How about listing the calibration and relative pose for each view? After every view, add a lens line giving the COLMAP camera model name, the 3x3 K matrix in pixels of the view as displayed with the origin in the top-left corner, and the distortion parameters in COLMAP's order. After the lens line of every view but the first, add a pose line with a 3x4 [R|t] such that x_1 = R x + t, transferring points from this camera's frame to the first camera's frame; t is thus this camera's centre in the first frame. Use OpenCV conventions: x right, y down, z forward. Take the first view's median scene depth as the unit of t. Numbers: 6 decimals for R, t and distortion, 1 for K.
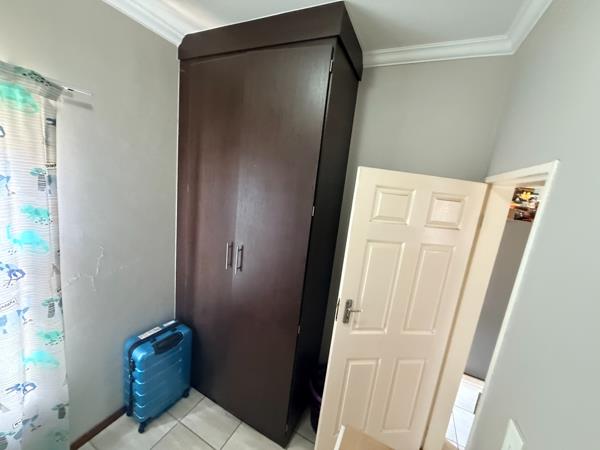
lens RADIAL K [[239.4, 0, 300.0], [0, 239.4, 225.0], [0, 0, 1]] dist [-0.001297, 0.000189]
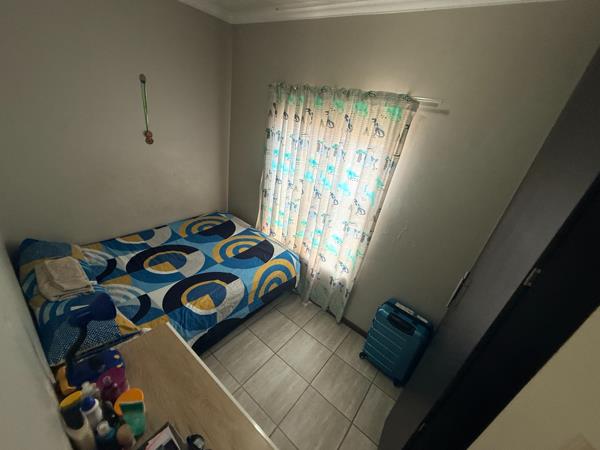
lens RADIAL K [[239.4, 0, 300.0], [0, 239.4, 225.0], [0, 0, 1]] dist [-0.001297, 0.000189]
pose [[-0.202764, 0.291404, -0.934864, 0.597416], [-0.358840, 0.866172, 0.347821, -0.157103], [0.911110, 0.405992, -0.071061, 0.656146]]
